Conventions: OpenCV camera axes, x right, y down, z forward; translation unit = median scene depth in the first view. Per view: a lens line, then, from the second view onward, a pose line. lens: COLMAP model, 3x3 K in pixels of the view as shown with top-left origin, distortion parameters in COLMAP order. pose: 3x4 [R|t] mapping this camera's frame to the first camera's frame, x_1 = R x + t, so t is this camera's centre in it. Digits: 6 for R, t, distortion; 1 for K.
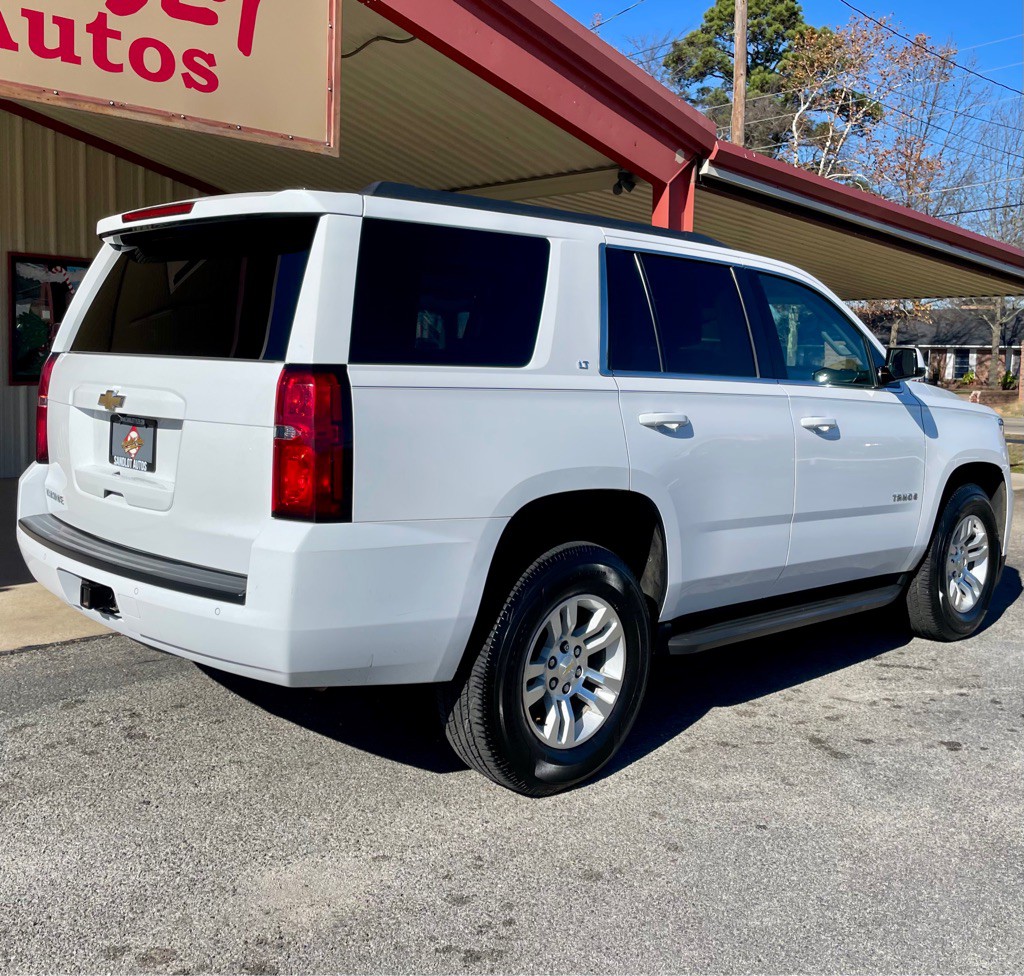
lens RADIAL K [[1122.2, 0, 504.3], [0, 1122.2, 449.2], [0, 0, 1]] dist [0.044301, 0.000000]
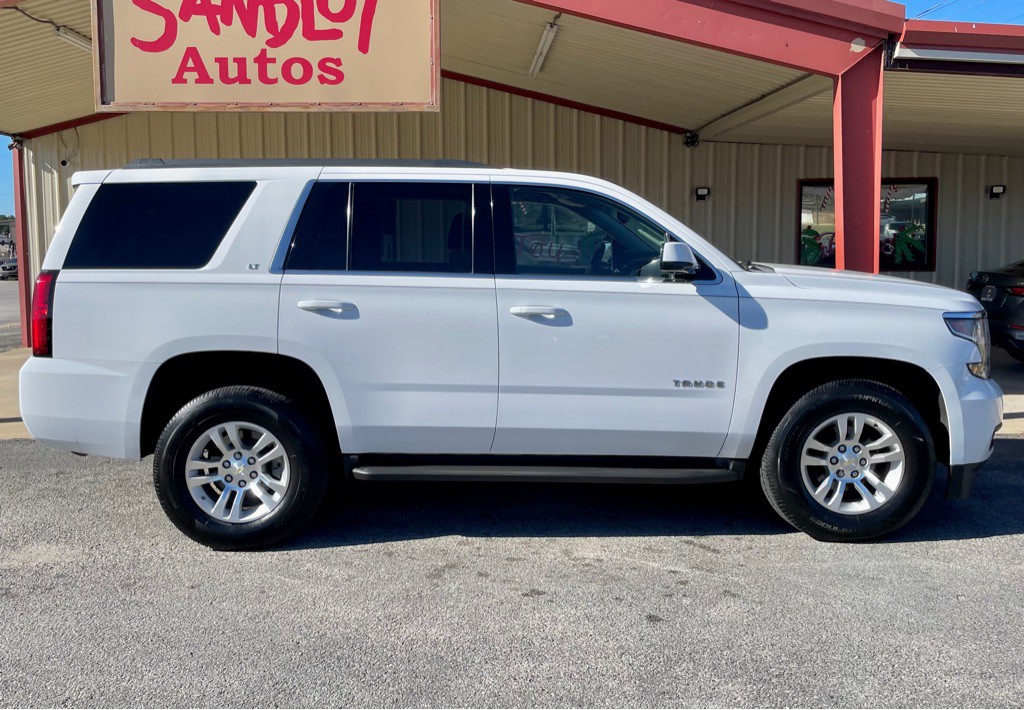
lens RADIAL K [[1003.9, 0, 463.7], [0, 1003.9, 337.7], [0, 0, 1]] dist [0.069244, 0.000000]
pose [[0.710985, 0.035630, -0.702304, 0.877737], [-0.032153, 0.999318, 0.018148, -0.010727], [0.702472, 0.009678, 0.711646, 0.184865]]
